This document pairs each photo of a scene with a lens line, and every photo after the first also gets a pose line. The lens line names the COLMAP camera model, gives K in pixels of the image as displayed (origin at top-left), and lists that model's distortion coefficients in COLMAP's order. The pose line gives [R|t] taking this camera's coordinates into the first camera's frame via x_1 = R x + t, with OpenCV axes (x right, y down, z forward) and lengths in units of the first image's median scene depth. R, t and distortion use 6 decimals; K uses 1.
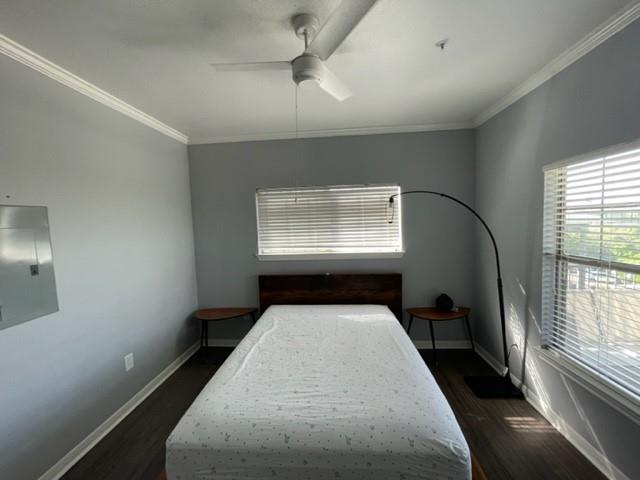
lens RADIAL K [[261.1, 0, 319.4], [0, 261.1, 239.1], [0, 0, 1]] dist [0.000352, -0.000137]
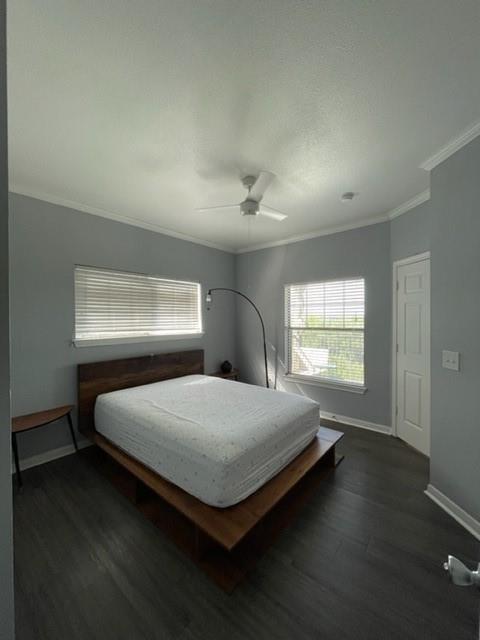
lens RADIAL K [[261.1, 0, 240.0], [0, 261.1, 320.0], [0, 0, 1]] dist [0.000352, -0.000137]
pose [[0.585629, 0.024865, 0.810198, -0.641472], [0.043264, 0.997146, -0.061875, 0.073674], [-0.809424, 0.071288, 0.582881, 0.066473]]
